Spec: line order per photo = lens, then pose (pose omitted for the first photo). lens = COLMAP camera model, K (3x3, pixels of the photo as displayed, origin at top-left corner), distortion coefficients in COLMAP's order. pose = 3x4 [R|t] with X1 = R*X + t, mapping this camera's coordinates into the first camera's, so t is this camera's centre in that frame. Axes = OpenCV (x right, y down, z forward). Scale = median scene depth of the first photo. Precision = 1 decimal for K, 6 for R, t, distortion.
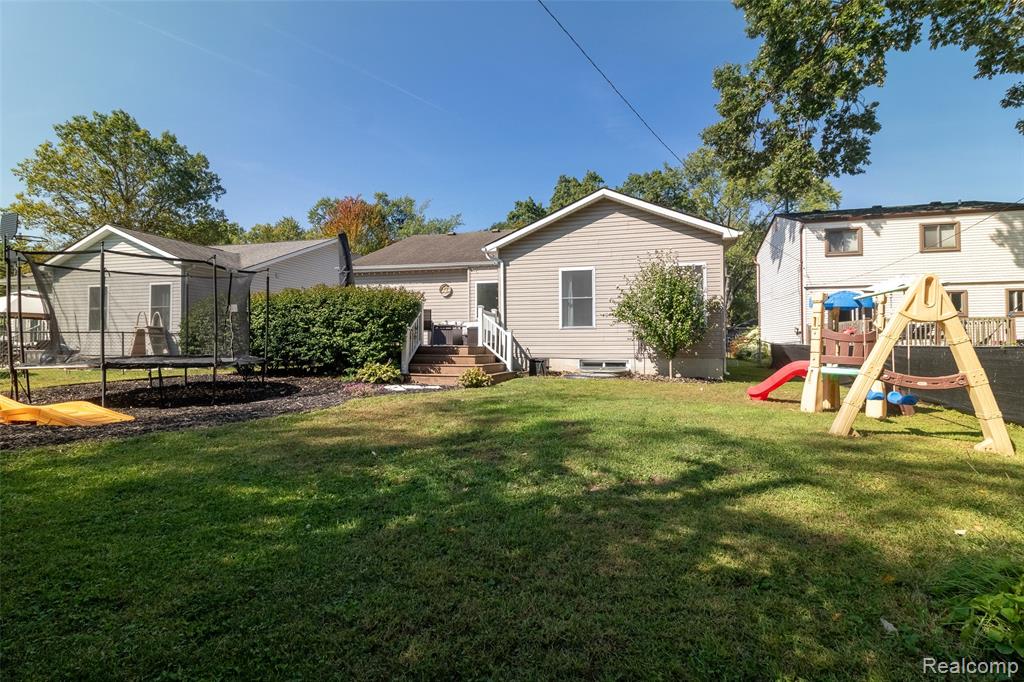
lens RADIAL K [[470.8, 0, 514.5], [0, 470.8, 340.8], [0, 0, 1]] dist [-0.011050, 0.001110]
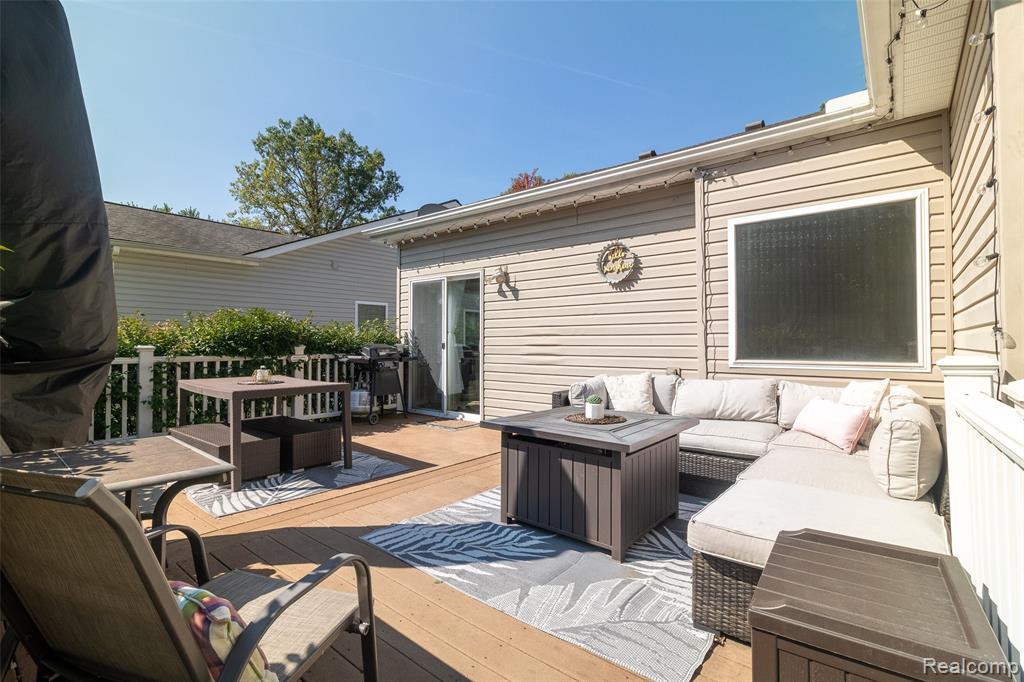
lens RADIAL K [[470.8, 0, 516.9], [0, 470.8, 341.2], [0, 0, 1]] dist [-0.011050, 0.001110]
pose [[0.909320, 0.001987, -0.416092, -0.033011], [-0.002130, 0.999998, 0.000119, -0.023949], [0.416091, 0.000778, 0.909323, 0.292470]]
